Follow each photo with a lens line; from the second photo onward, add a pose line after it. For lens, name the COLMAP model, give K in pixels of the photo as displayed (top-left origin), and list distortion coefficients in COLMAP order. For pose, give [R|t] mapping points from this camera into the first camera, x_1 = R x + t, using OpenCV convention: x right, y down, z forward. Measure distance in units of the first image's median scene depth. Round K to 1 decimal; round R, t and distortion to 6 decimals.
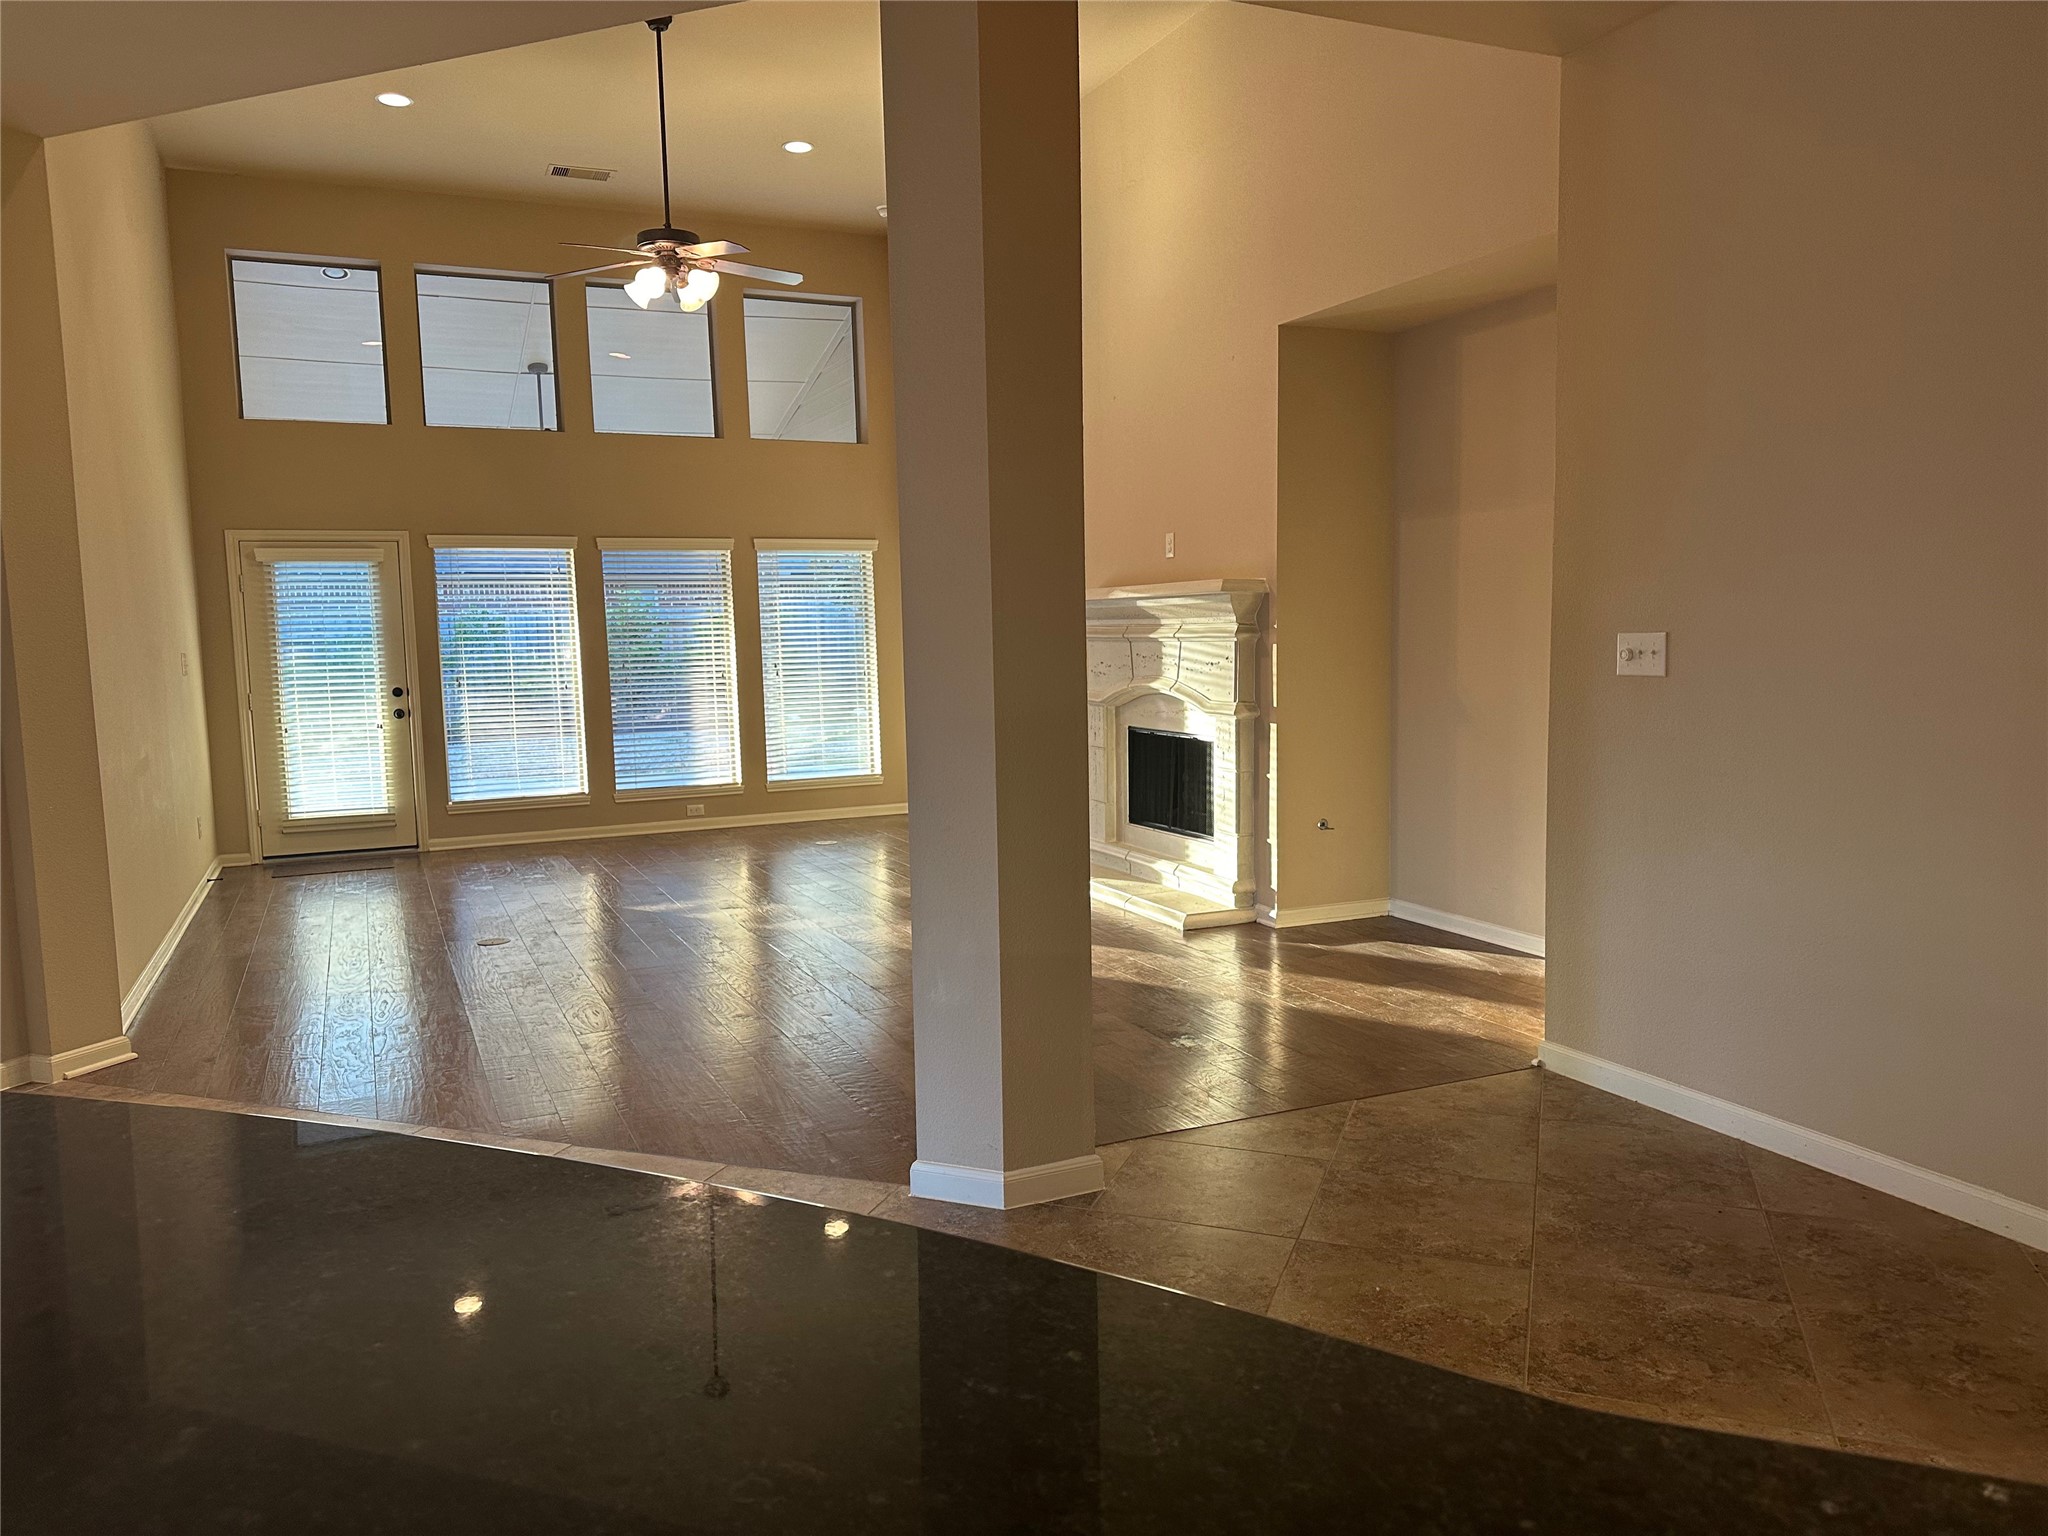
lens RADIAL K [[1425.4, 0, 1018.9], [0, 1425.4, 774.0], [0, 0, 1]] dist [0.039787, -0.042849]
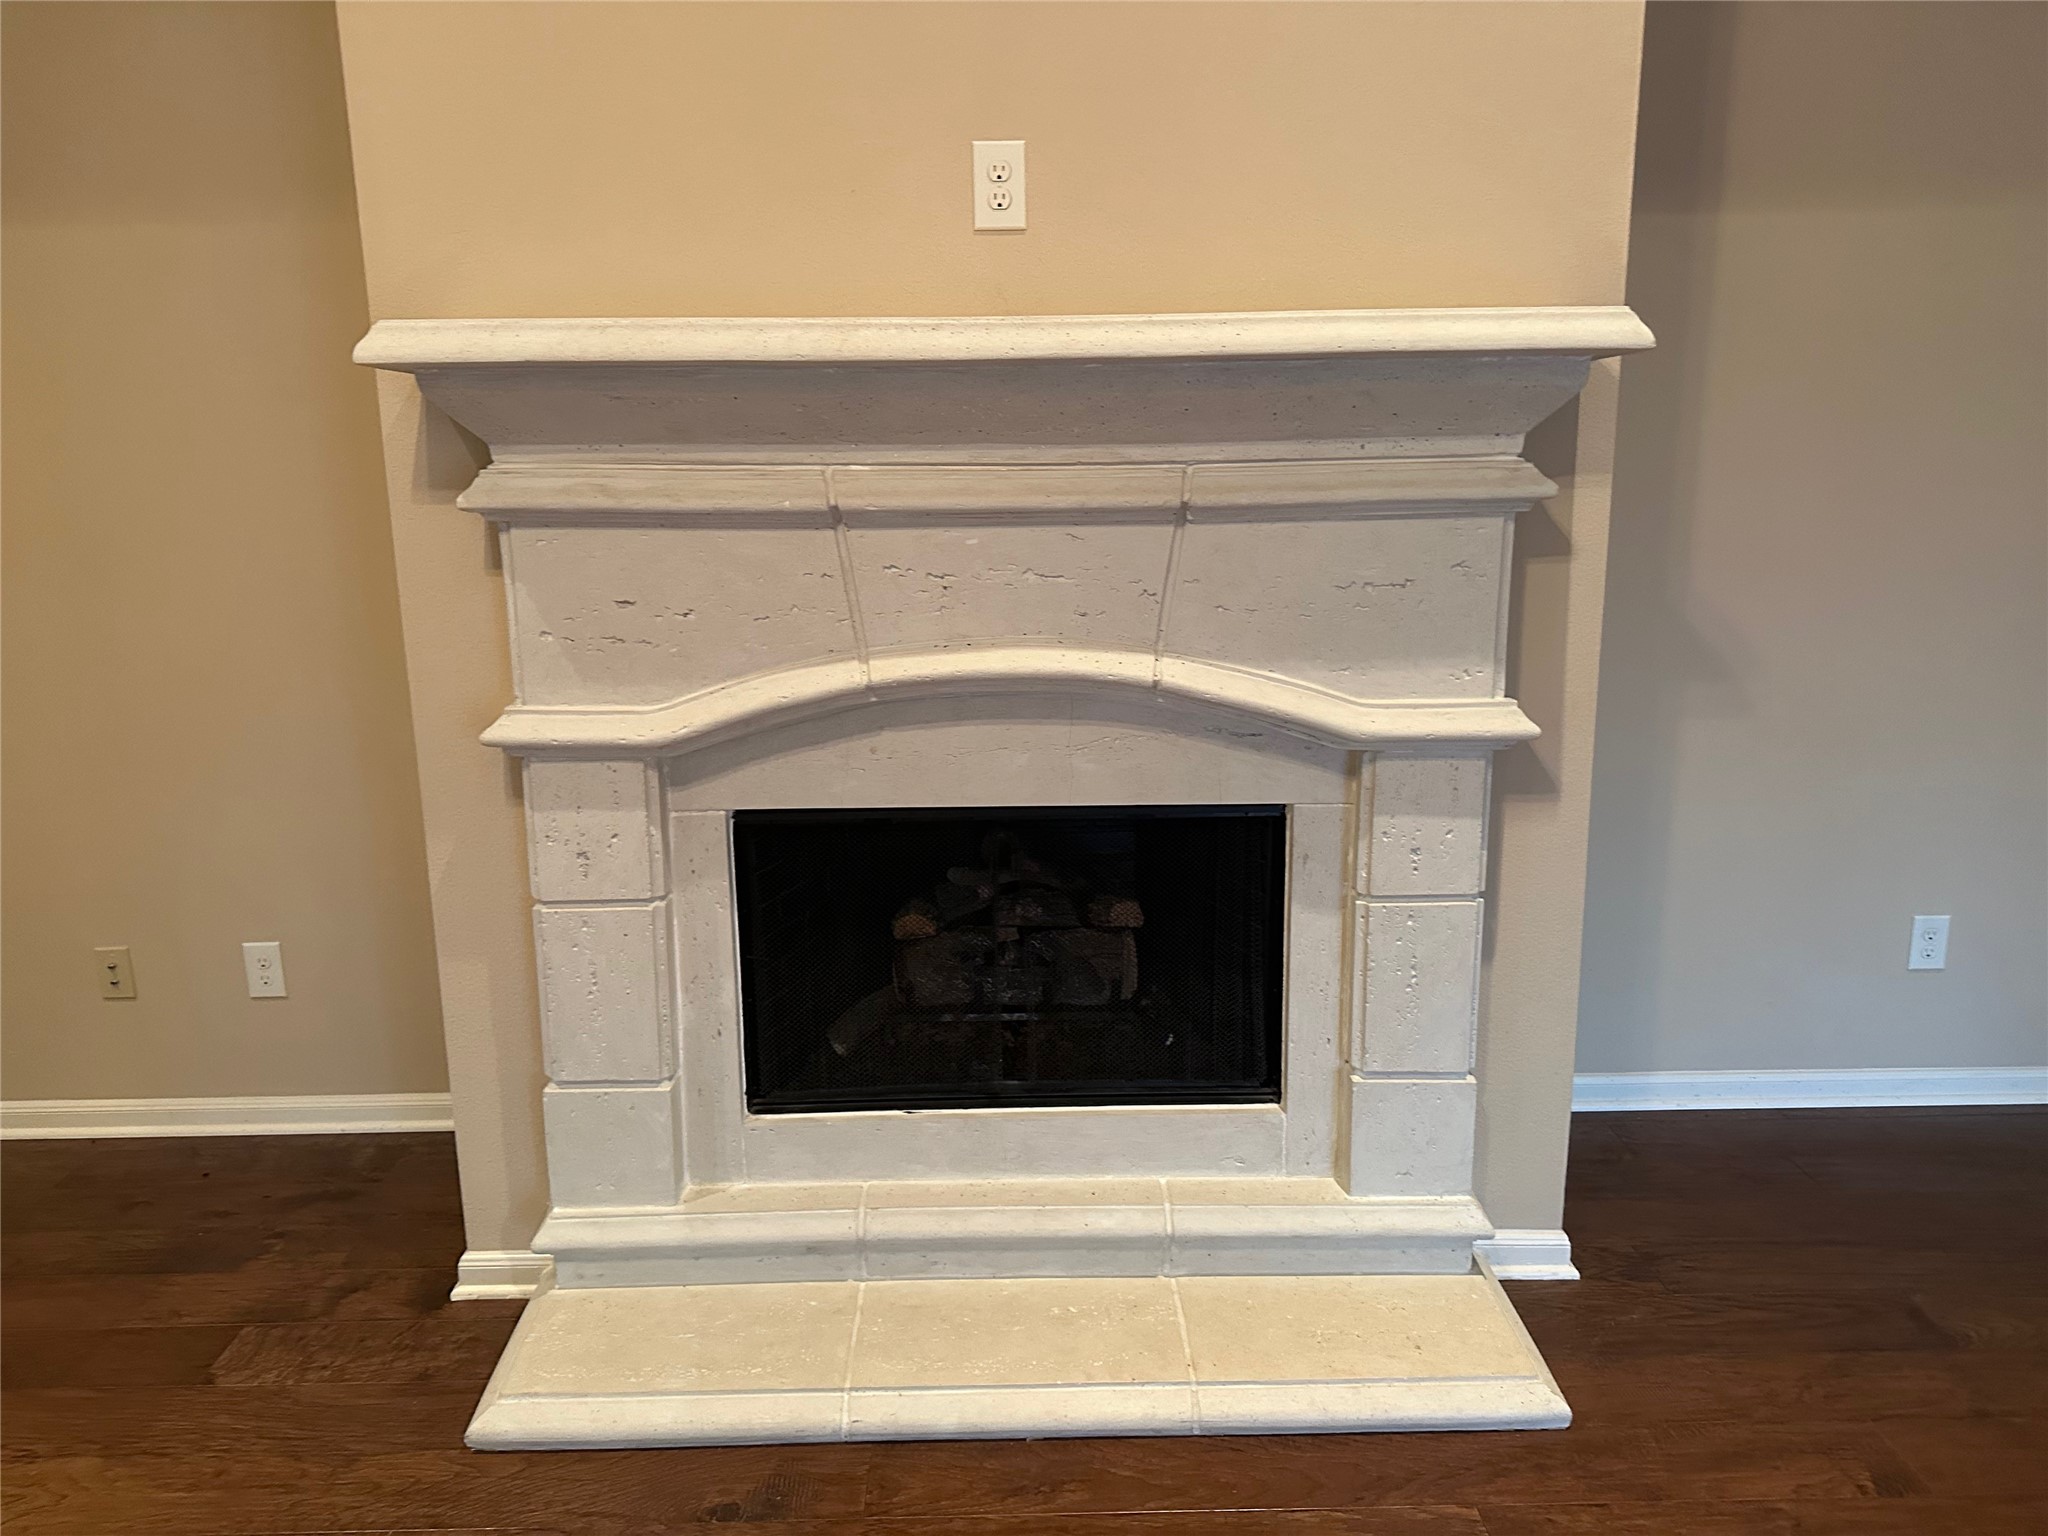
lens RADIAL K [[1424.9, 0, 1031.4], [0, 1424.9, 761.3], [0, 0, 1]] dist [0.157599, -0.254544]
pose [[0.410018, -0.183698, 0.893387, -0.165300], [0.098733, 0.982691, 0.156747, -0.084416], [-0.906718, 0.023937, 0.421058, 0.812994]]
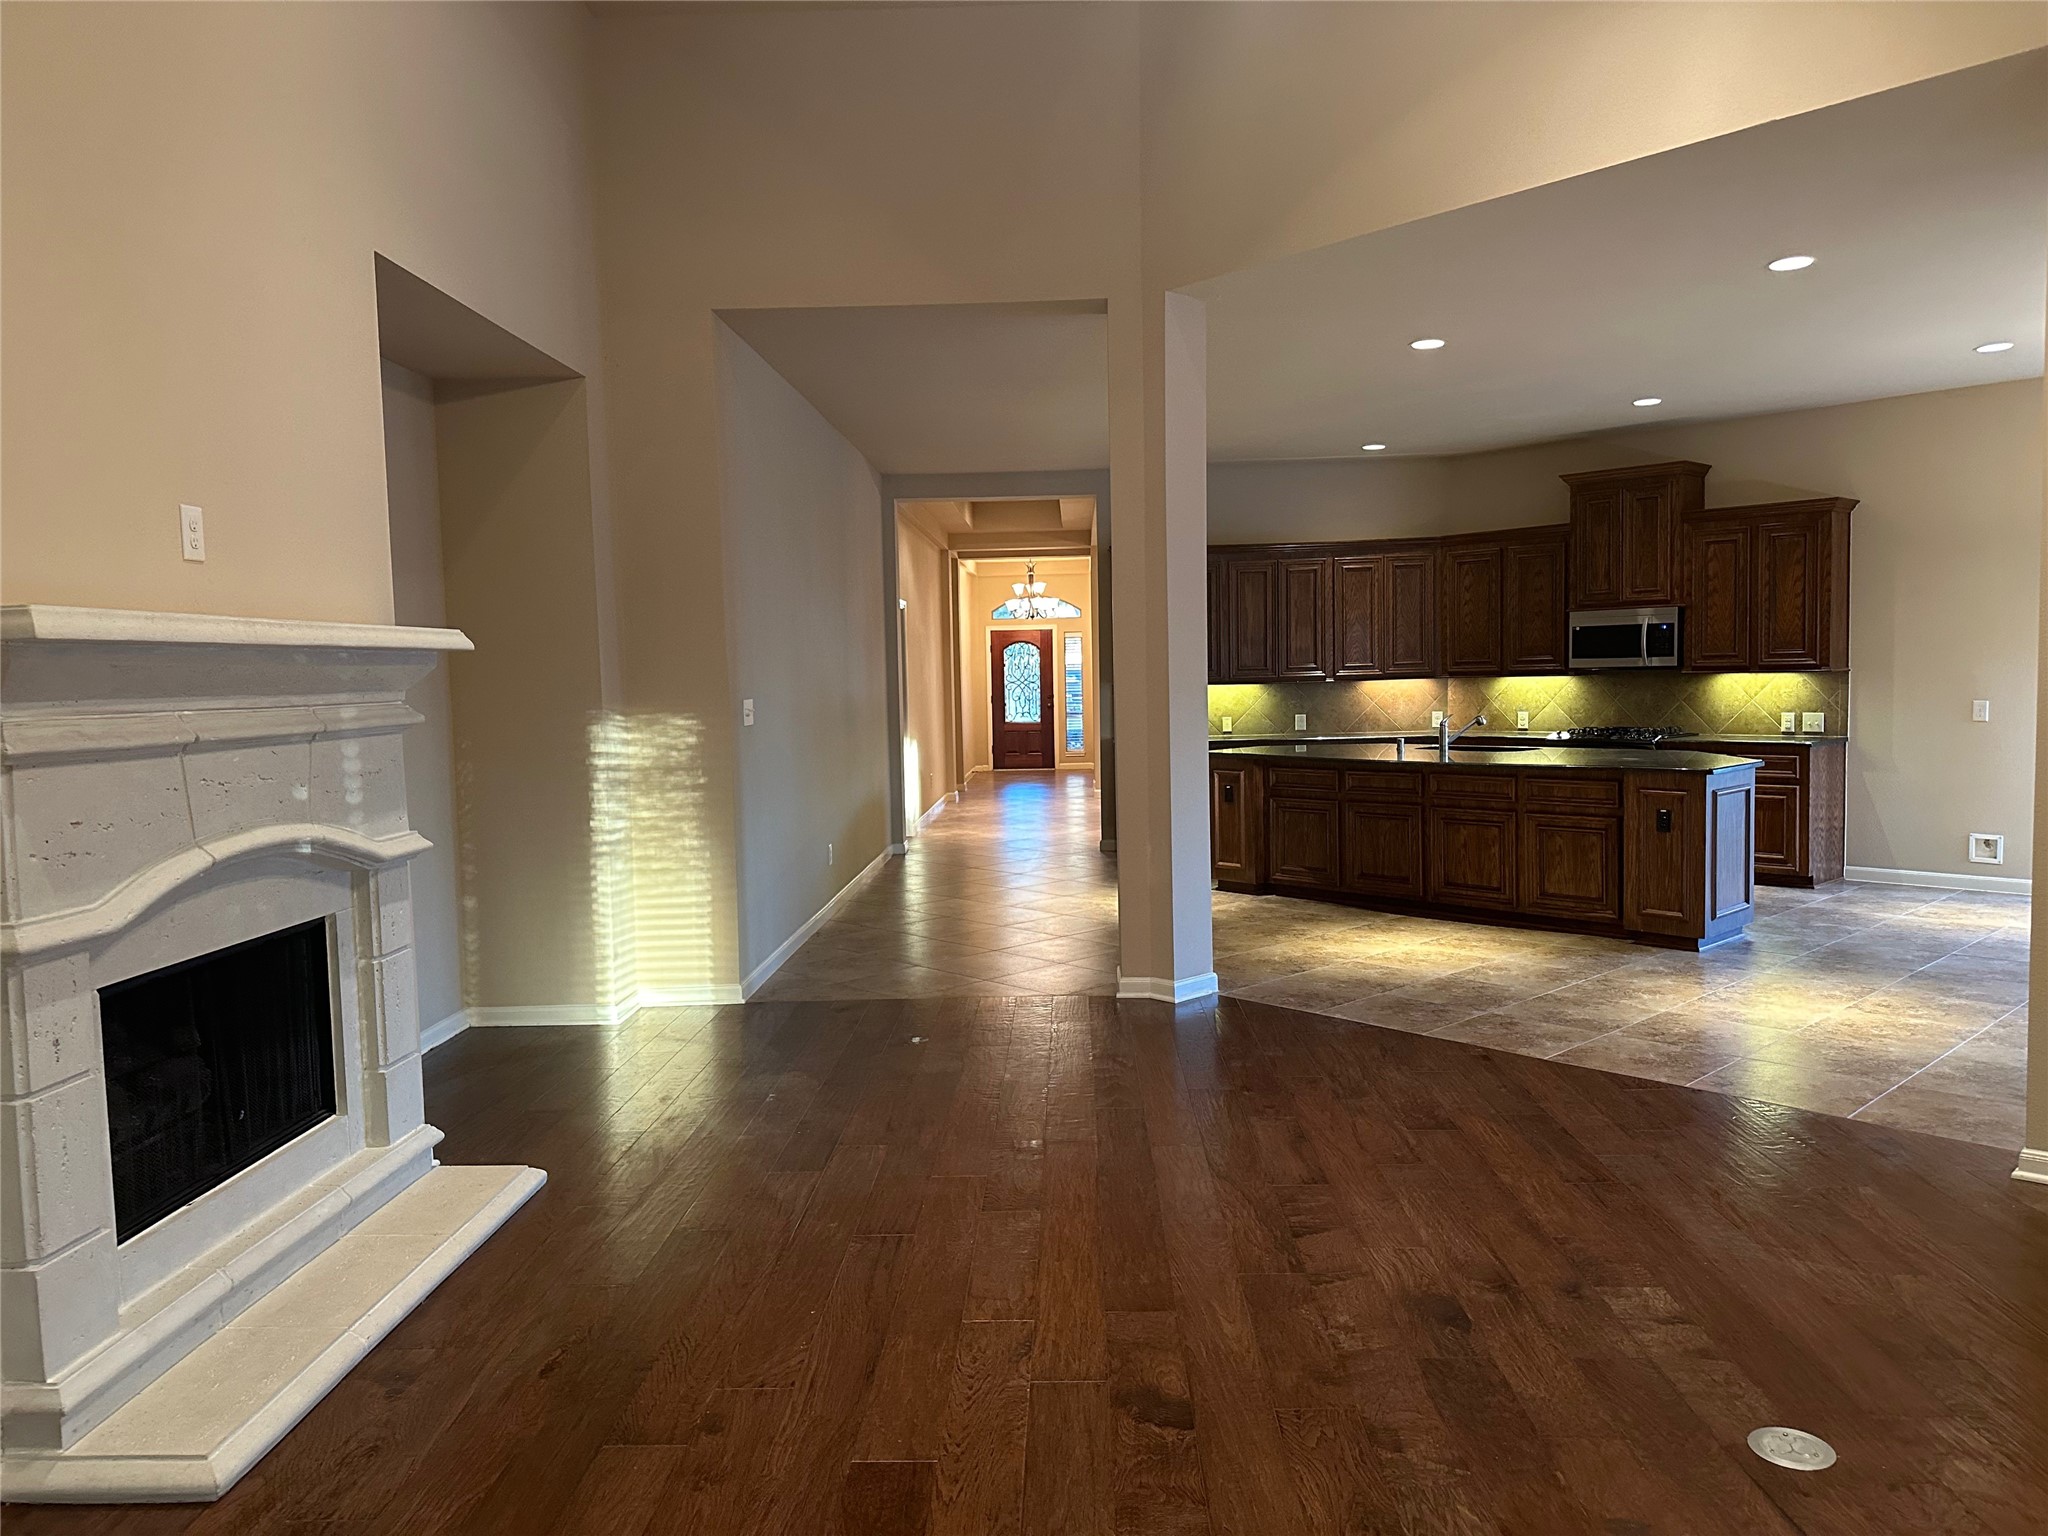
lens RADIAL K [[1400.0, 0, 998.1], [0, 1400.0, 762.6], [0, 0, 1]] dist [-0.001560, -0.002361]
pose [[-0.879622, 0.011134, 0.475543, -0.304352], [0.092243, 0.984741, 0.147567, -0.123840], [-0.466644, 0.173668, -0.867227, 1.201907]]
